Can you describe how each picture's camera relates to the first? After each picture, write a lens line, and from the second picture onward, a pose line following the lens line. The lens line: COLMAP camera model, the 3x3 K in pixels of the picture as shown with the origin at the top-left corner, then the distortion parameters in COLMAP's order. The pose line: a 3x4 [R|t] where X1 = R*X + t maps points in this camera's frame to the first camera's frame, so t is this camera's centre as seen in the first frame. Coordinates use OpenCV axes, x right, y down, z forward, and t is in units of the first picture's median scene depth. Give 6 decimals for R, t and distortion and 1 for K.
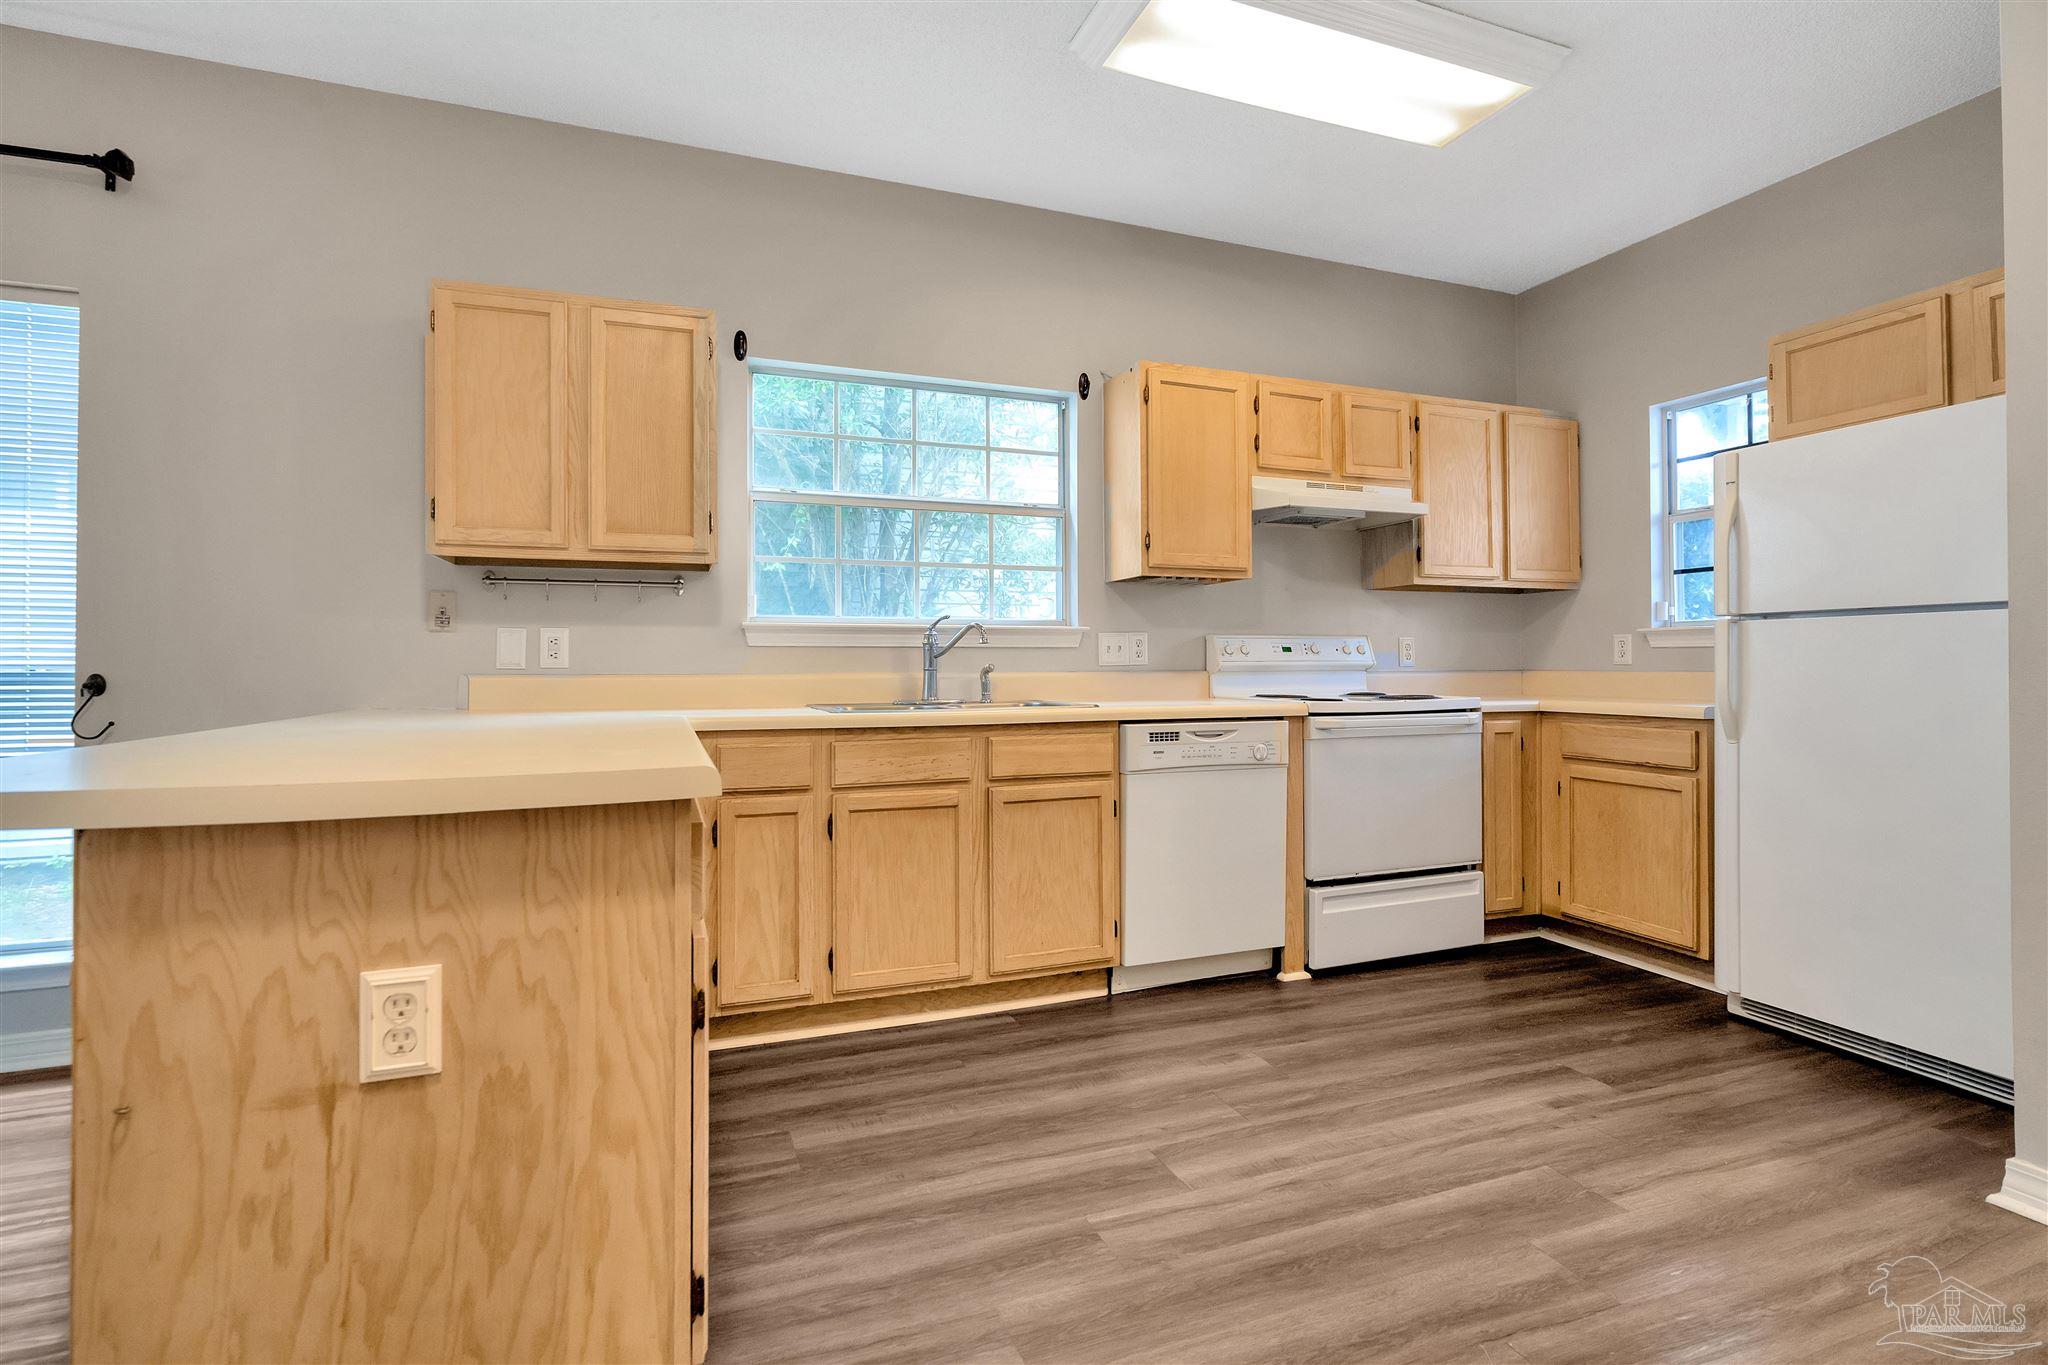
lens RADIAL K [[941.9, 0, 1020.3], [0, 941.9, 655.3], [0, 0, 1]] dist [-0.002788, 0.000137]
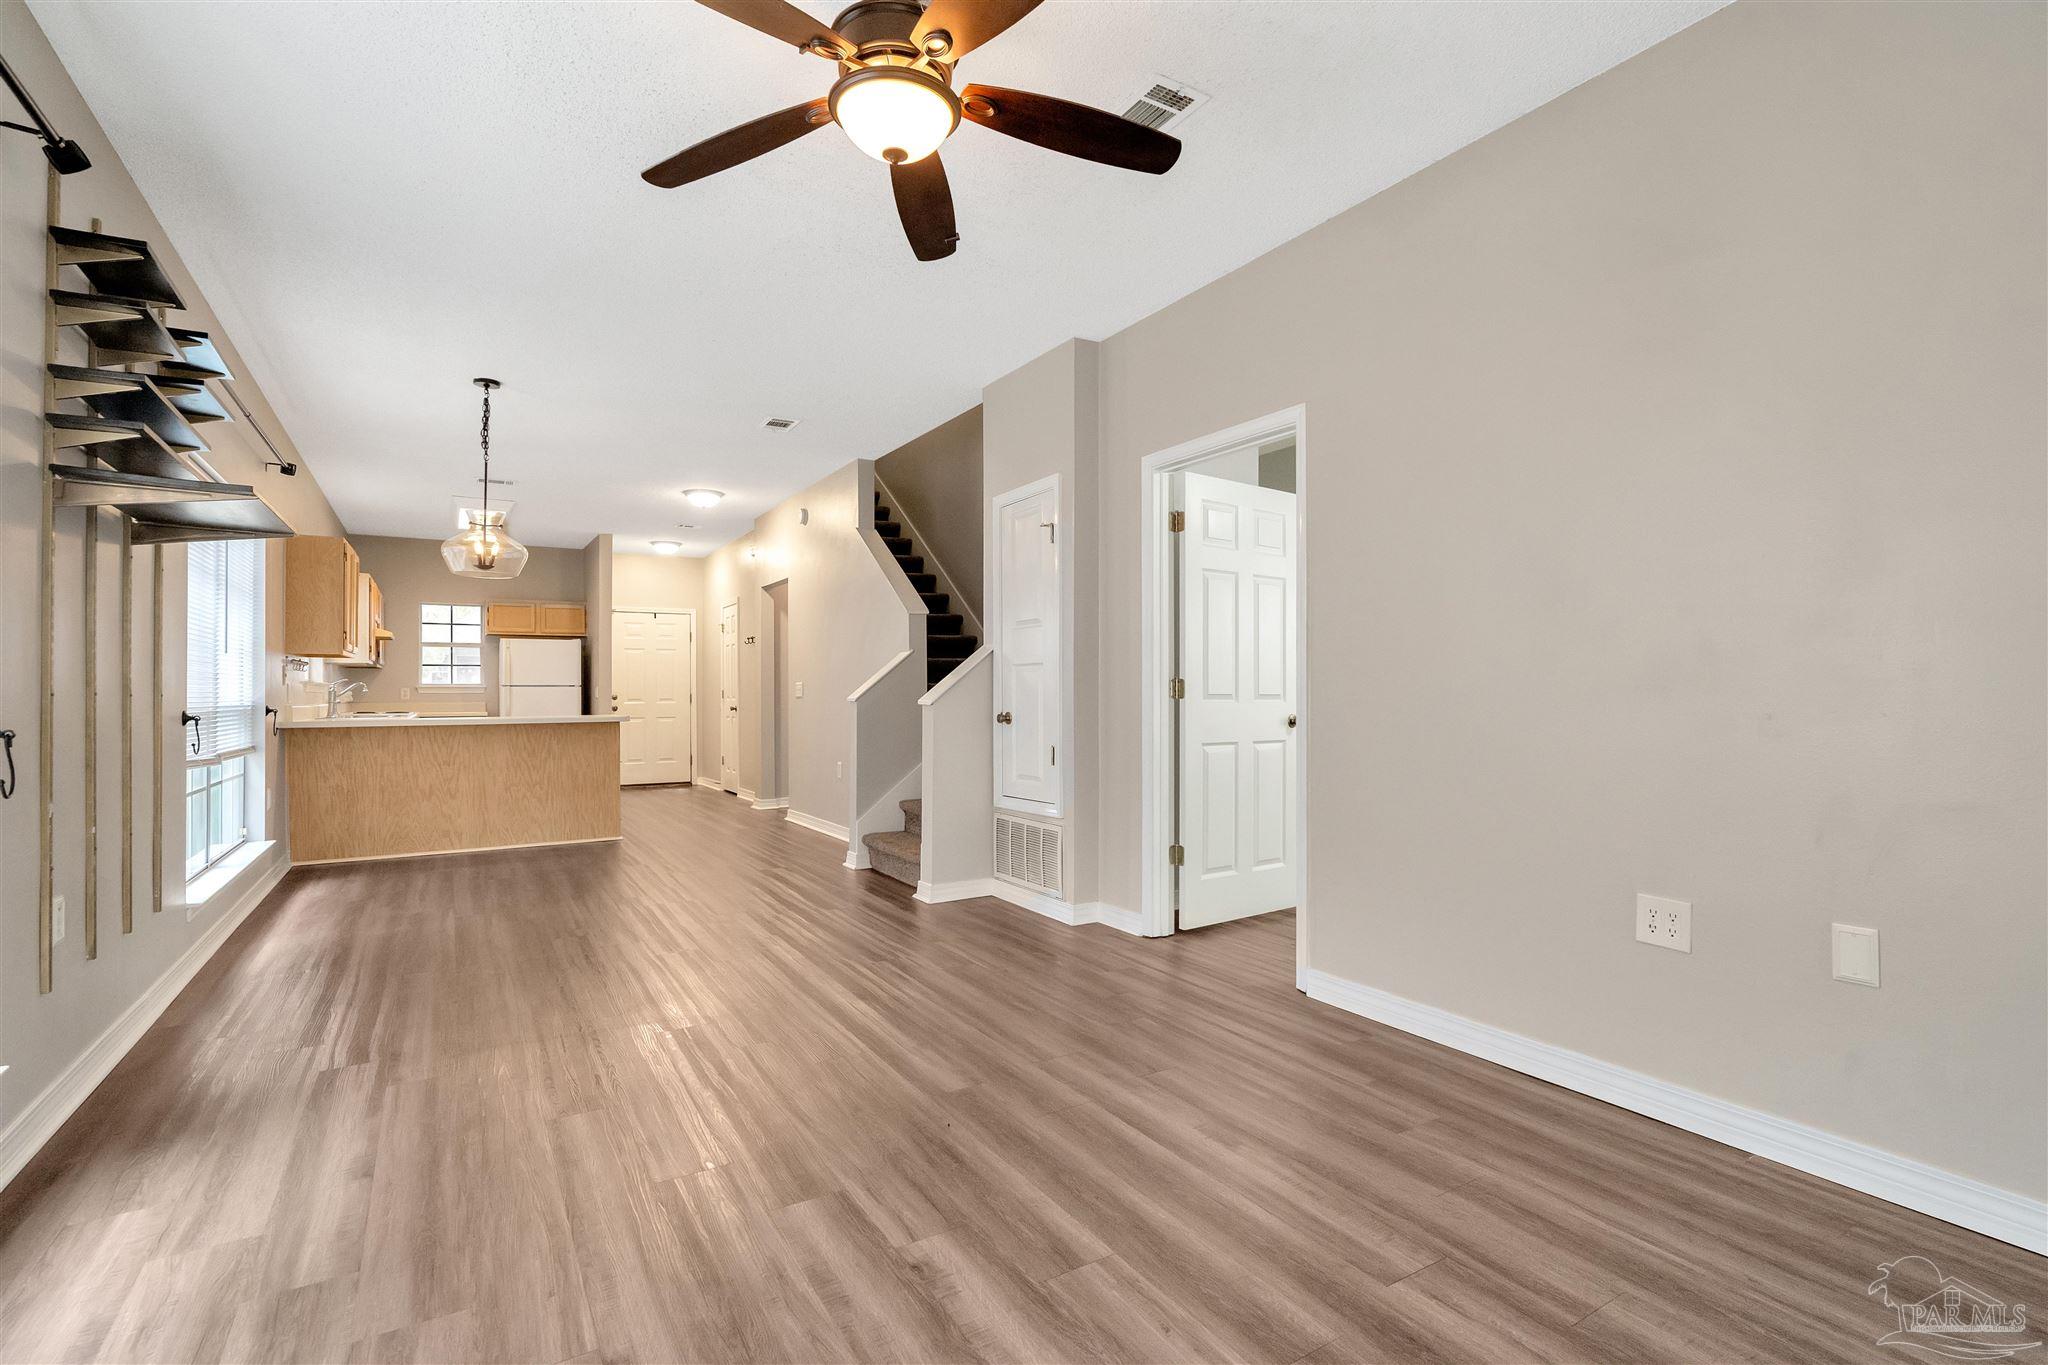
lens RADIAL K [[941.6, 0, 1013.8], [0, 941.6, 684.8], [0, 0, 1]] dist [0.001164, 0.000375]
pose [[-0.182105, 0.013000, 0.983193, -2.518915], [-0.007323, 0.999867, -0.014577, -0.005577], [-0.983252, -0.009854, -0.181985, -0.185425]]
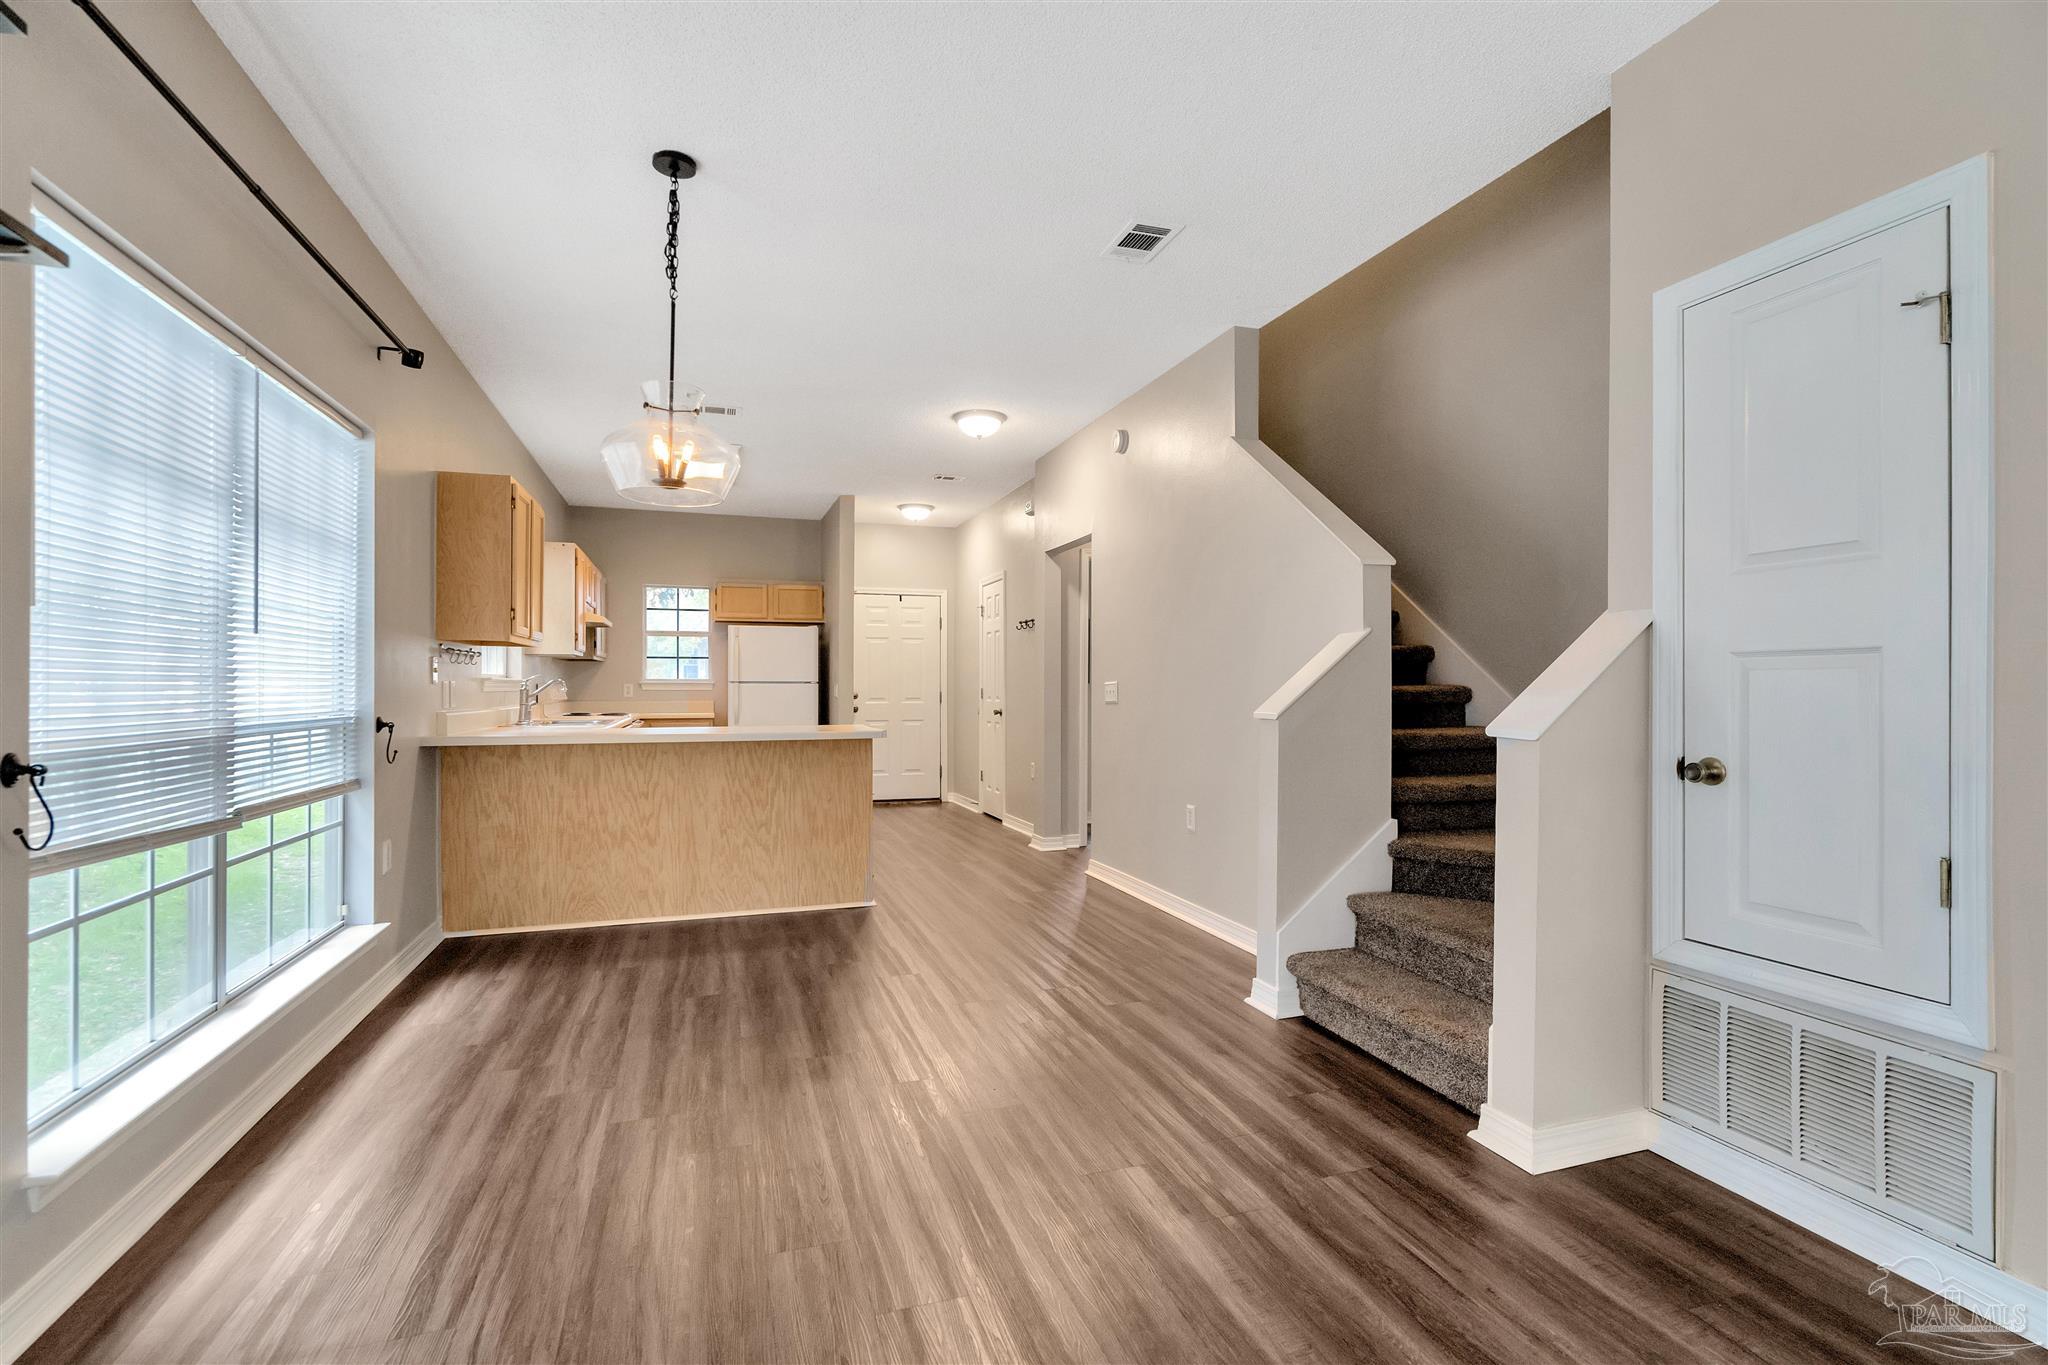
lens RADIAL K [[931.9, 0, 1024.0], [0, 931.9, 682.5], [0, 0, 1]] dist [-0.002071, -0.000078]
pose [[0.026068, 0.007720, 0.999630, -1.743932], [-0.014539, 0.999867, -0.007342, -0.025895], [-0.999554, -0.014342, 0.026176, 0.020936]]
